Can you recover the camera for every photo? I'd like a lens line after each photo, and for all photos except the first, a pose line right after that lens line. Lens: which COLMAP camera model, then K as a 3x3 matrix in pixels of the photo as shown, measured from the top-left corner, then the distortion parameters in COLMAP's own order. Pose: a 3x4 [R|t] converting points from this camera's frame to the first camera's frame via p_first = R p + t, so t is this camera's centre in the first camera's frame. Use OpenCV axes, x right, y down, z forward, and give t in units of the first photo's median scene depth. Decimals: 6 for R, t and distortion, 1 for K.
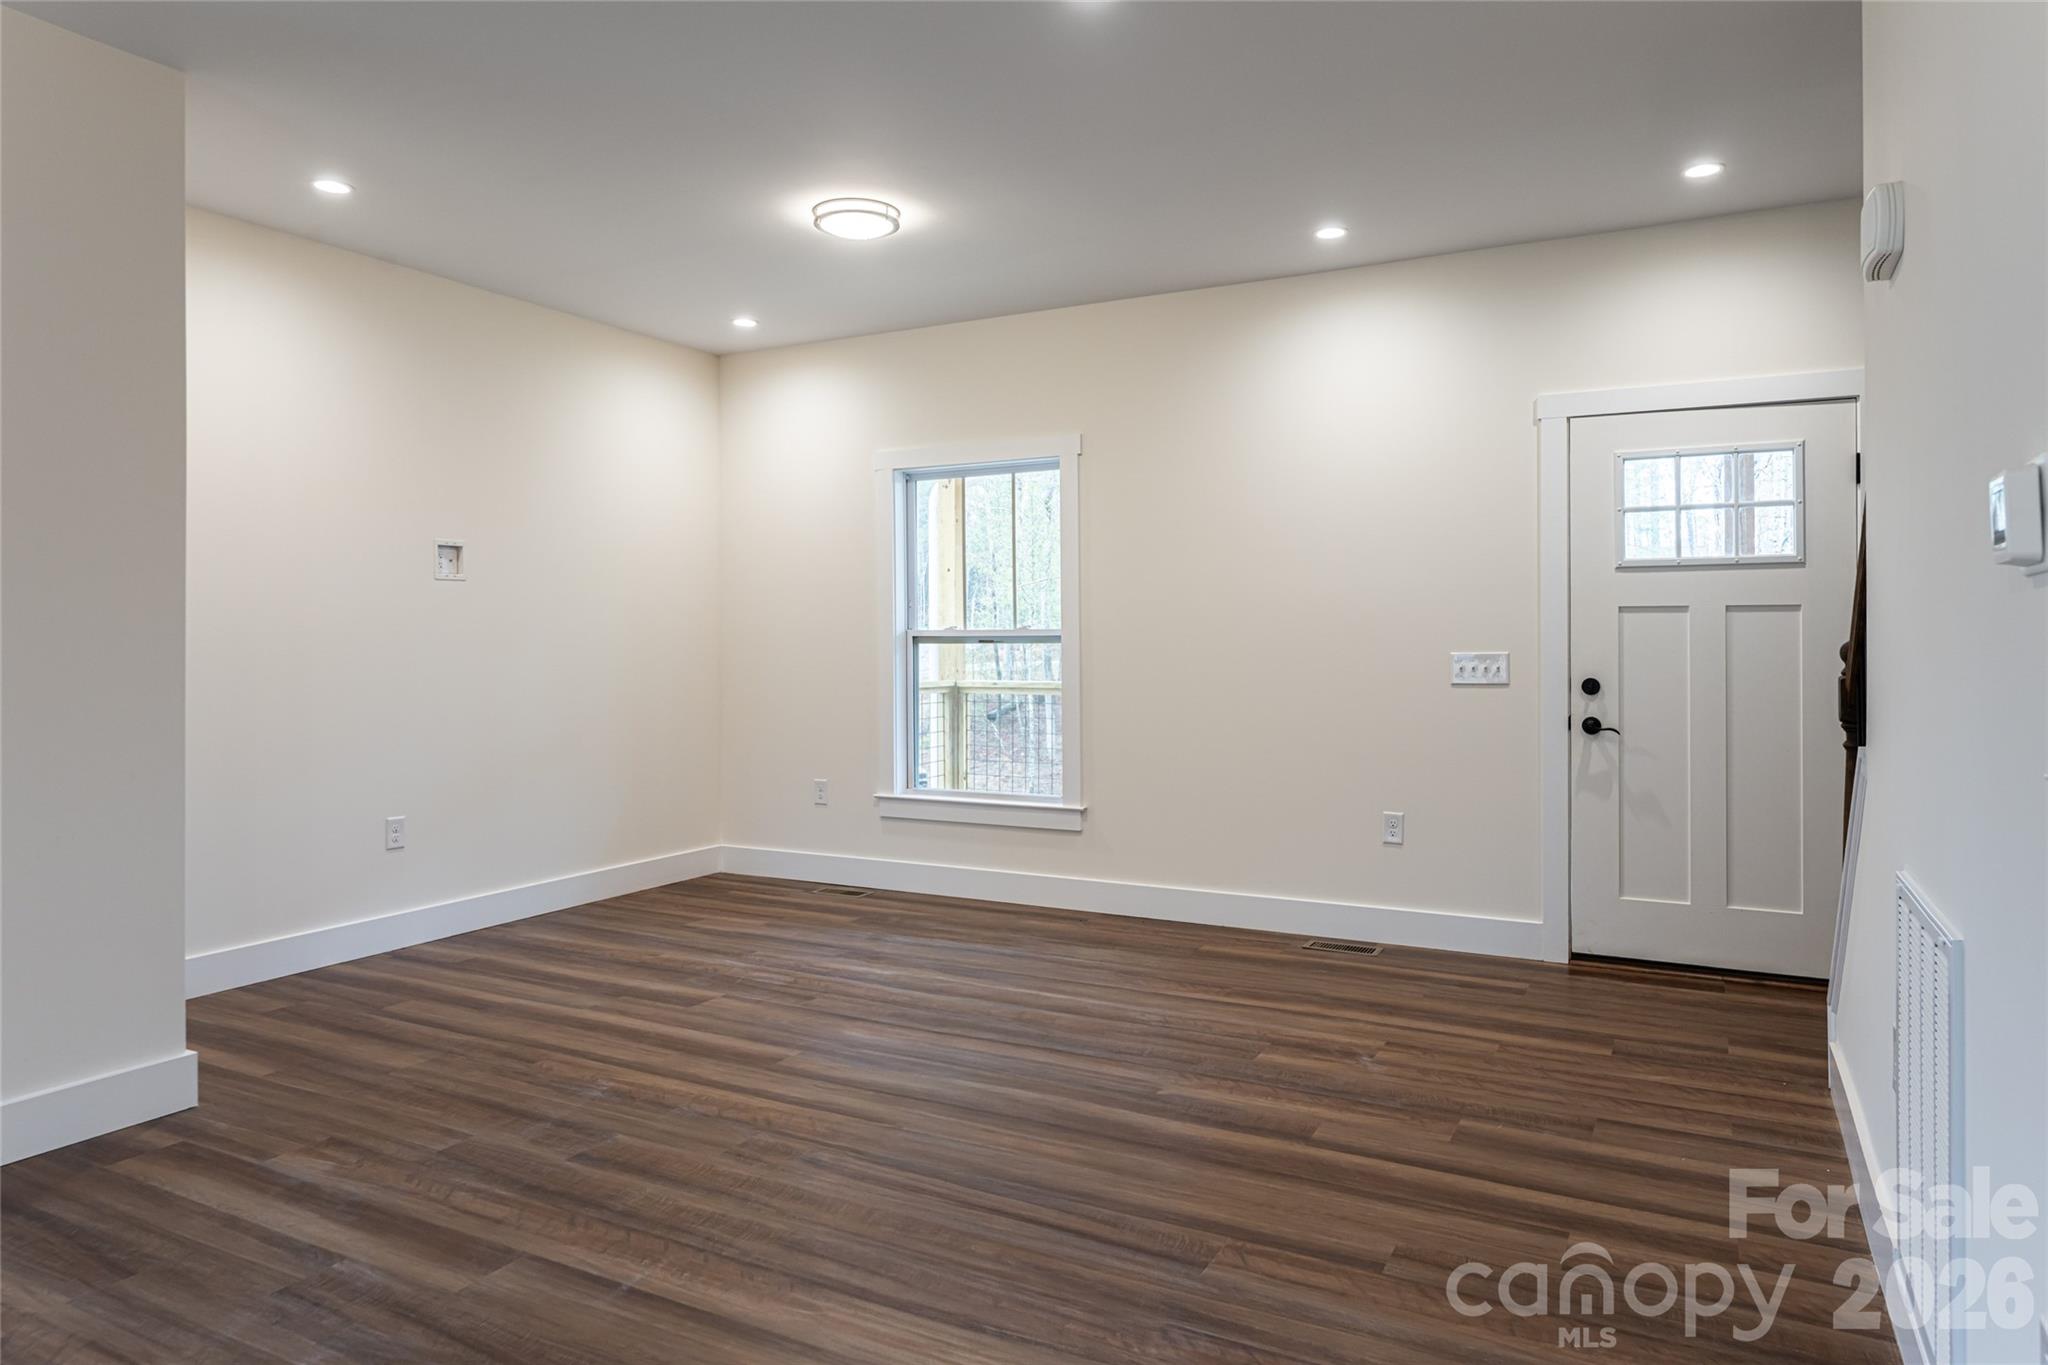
lens RADIAL K [[1256.1, 0, 1046.7], [0, 1256.1, 660.7], [0, 0, 1]] dist [-0.006078, 0.000269]
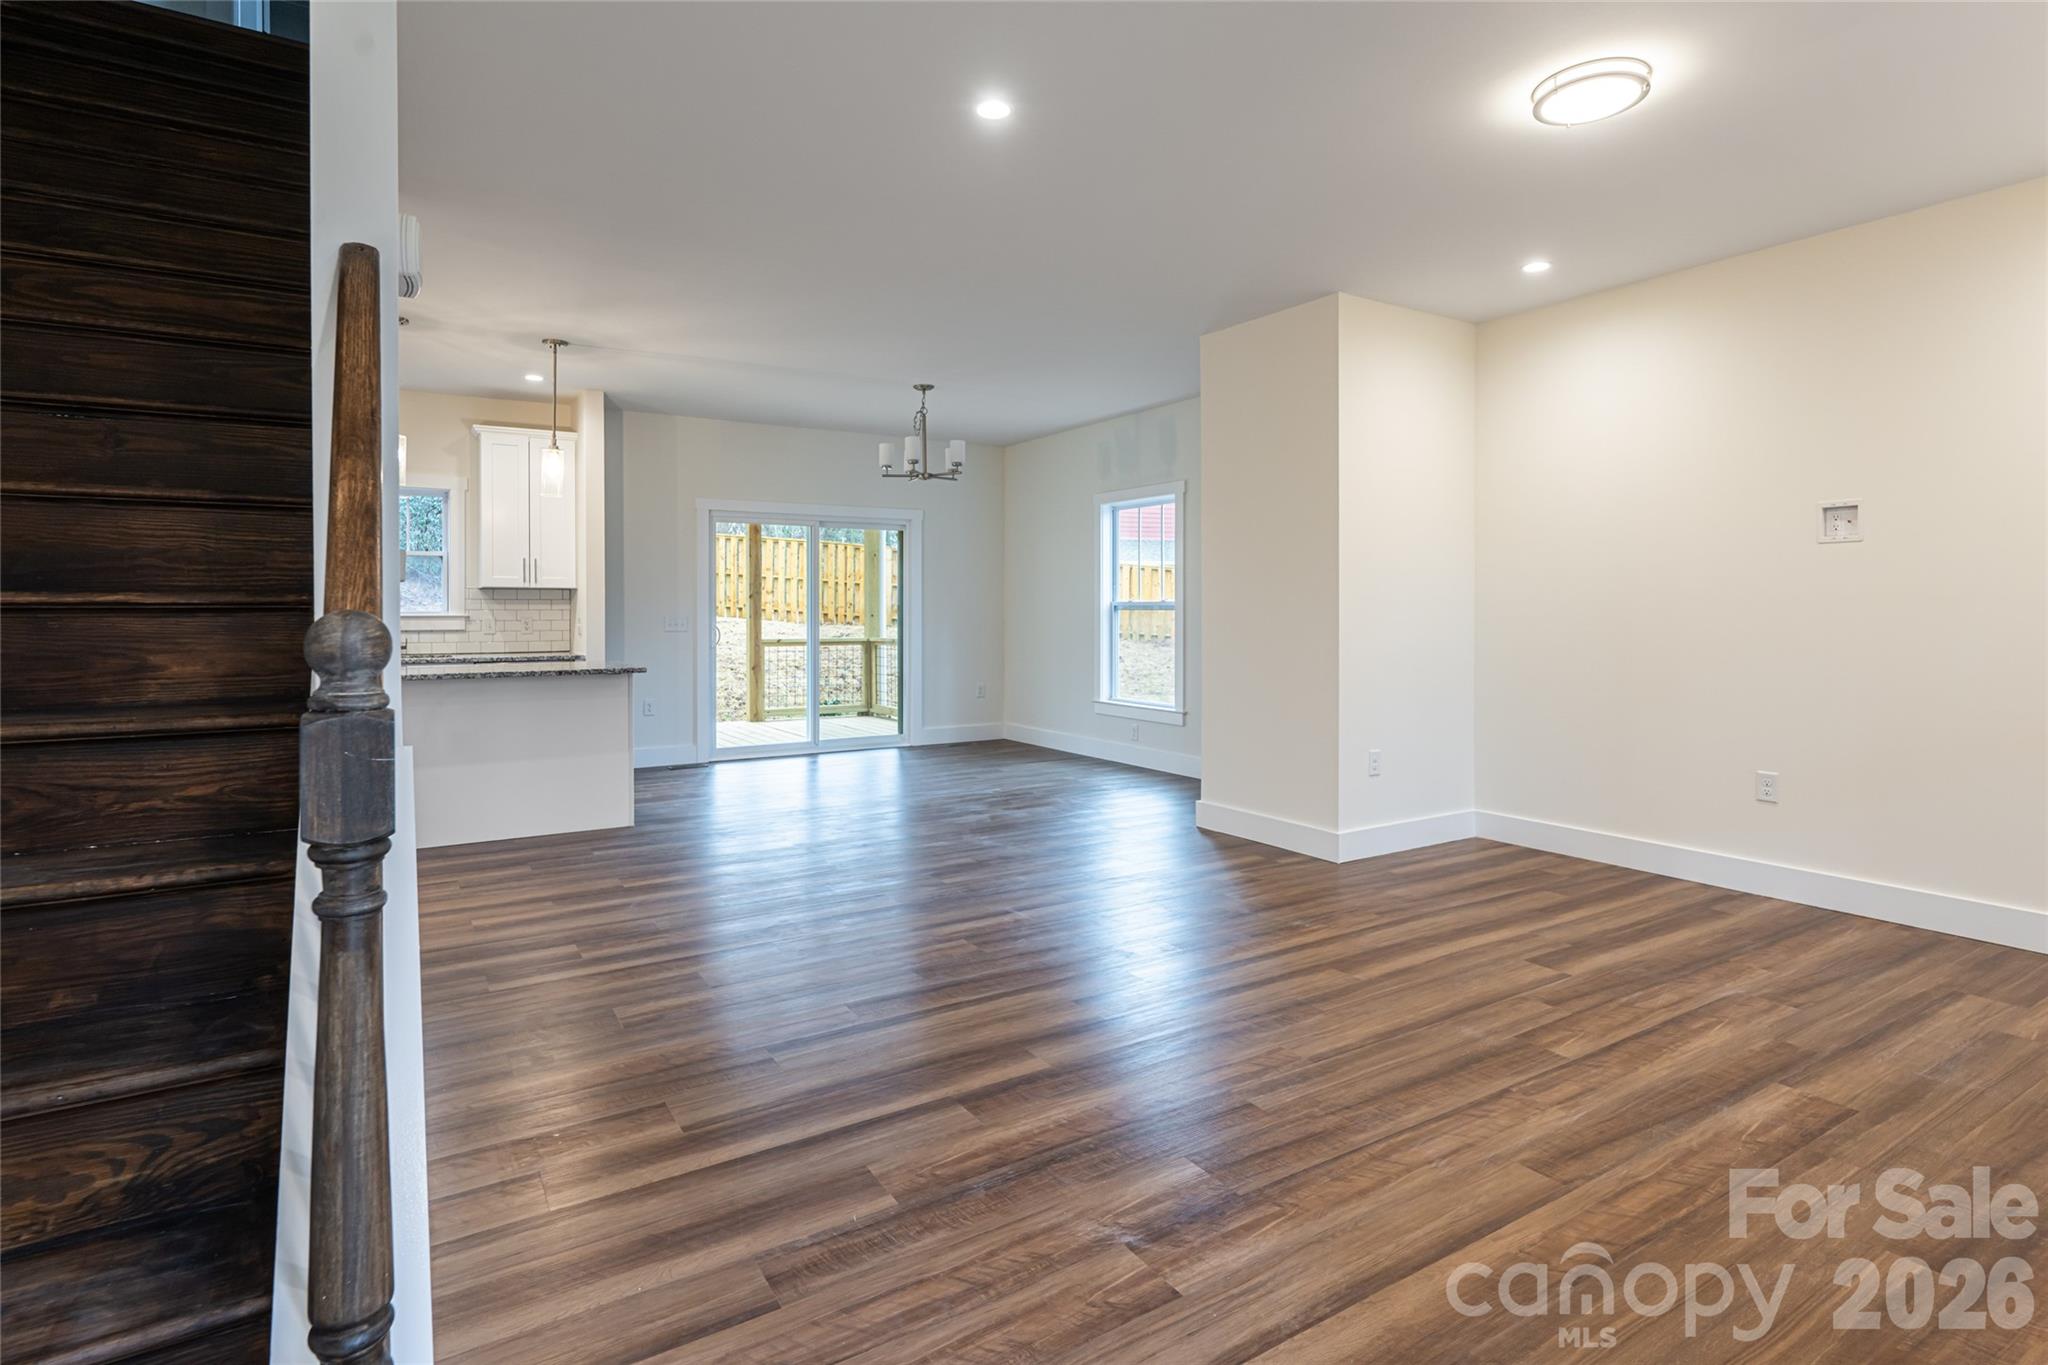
lens RADIAL K [[1031.3, 0, 1022.1], [0, 1031.3, 617.5], [0, 0, 1]] dist [-0.000995, -0.001524]
pose [[-0.511386, 0.010666, -0.859285, 0.584719], [-0.011407, 0.999751, 0.019199, -0.016370], [0.859276, 0.019620, -0.511137, 0.957896]]
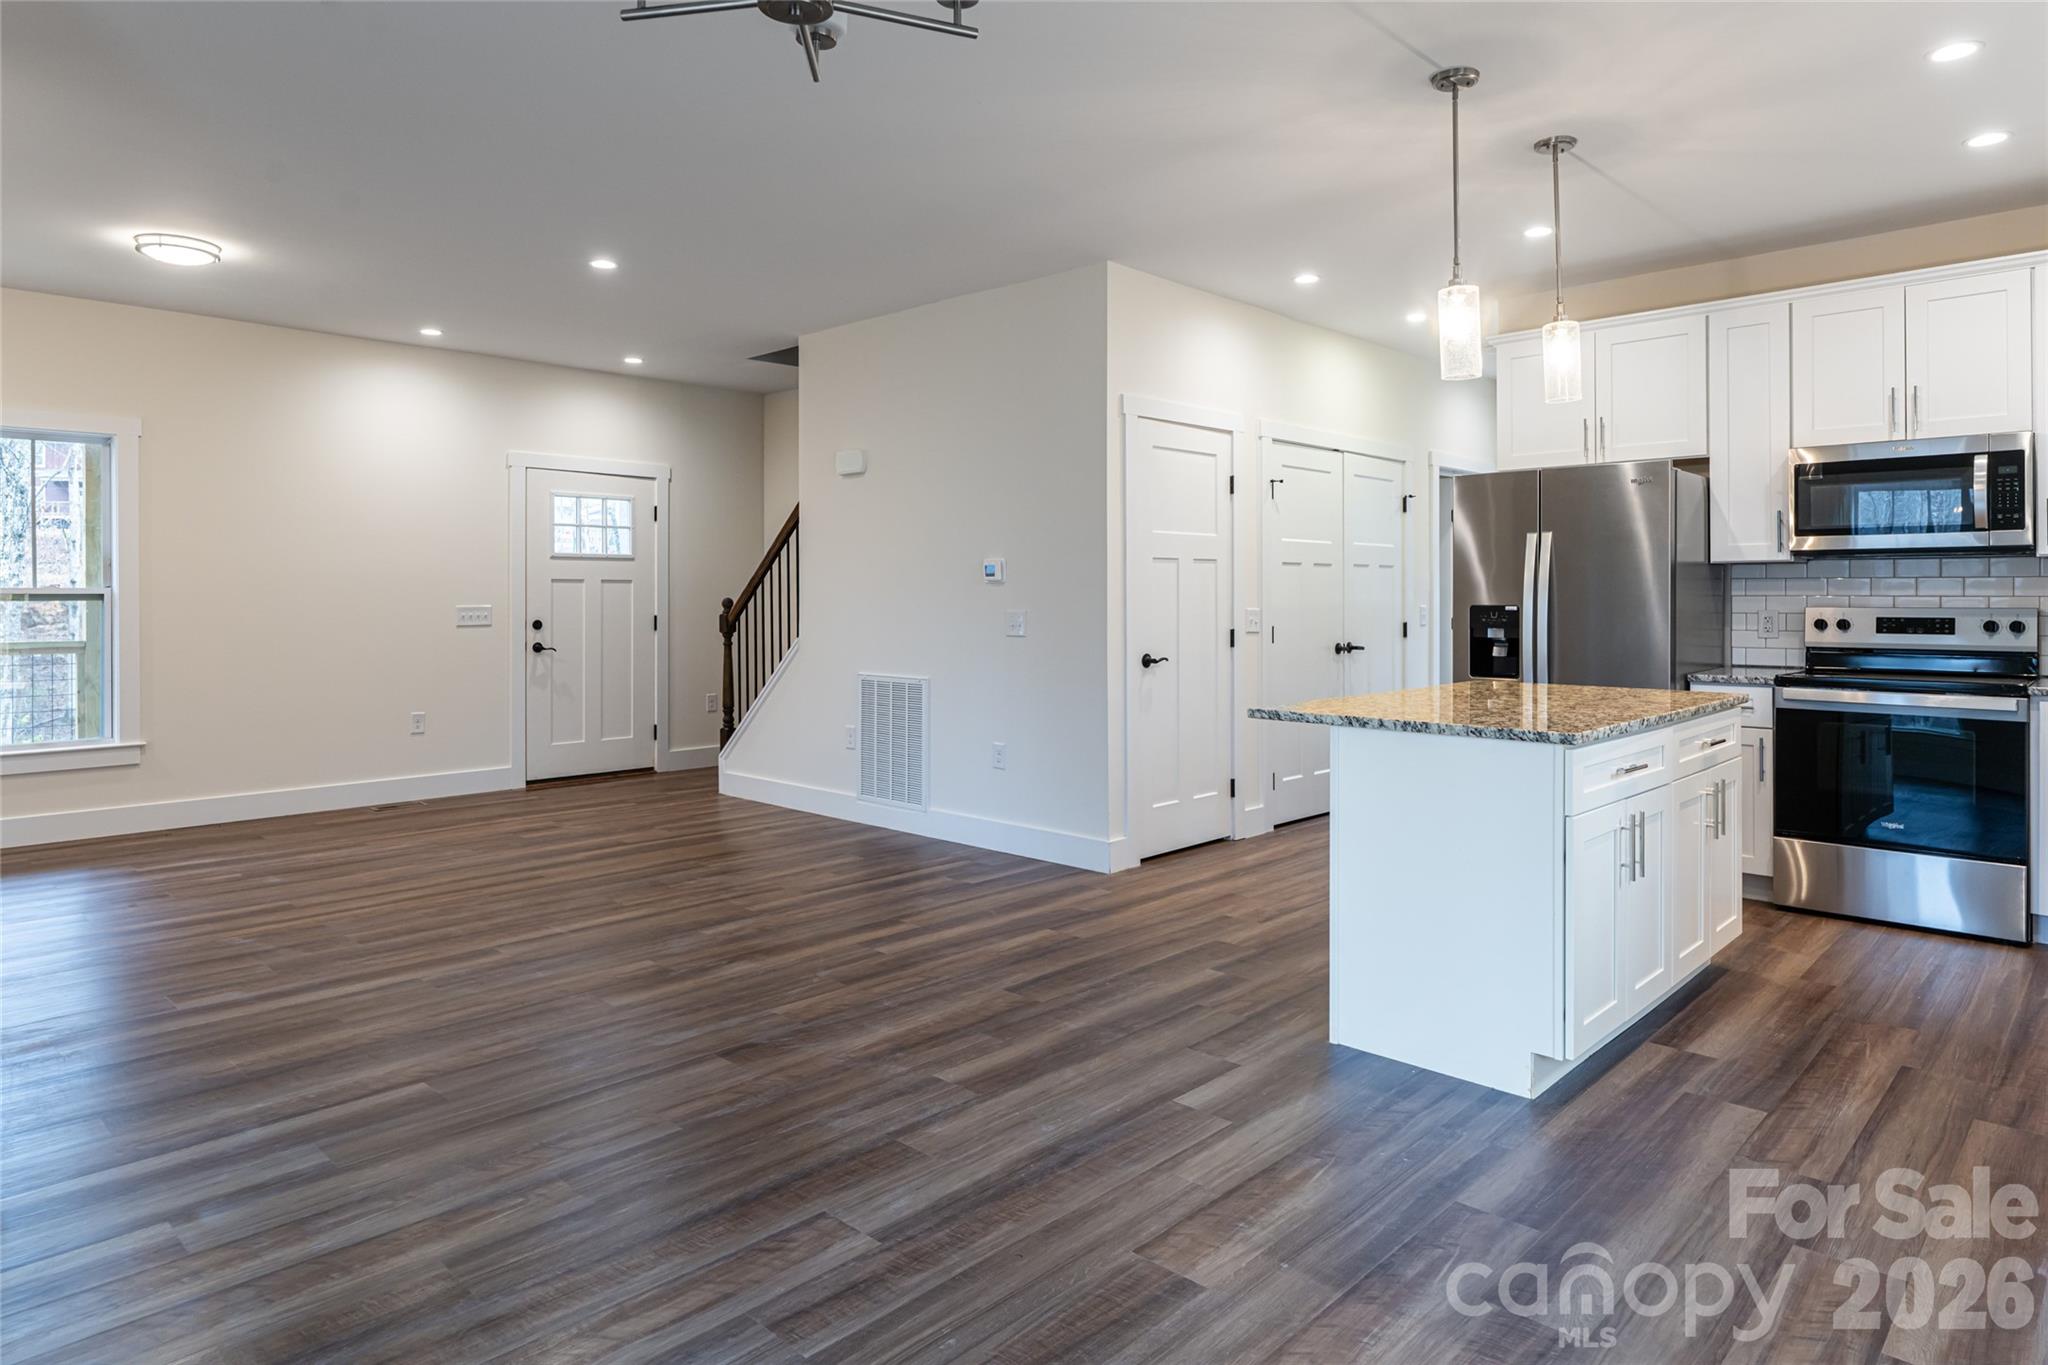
lens RADIAL K [[1193.9, 0, 1015.7], [0, 1193.9, 586.7], [0, 0, 1]] dist [-0.002575, -0.000506]
pose [[0.281342, 0.008932, 0.959566, -0.967525], [0.016877, 0.999756, -0.014254, 0.002745], [-0.959459, 0.020205, 0.281123, -0.098591]]
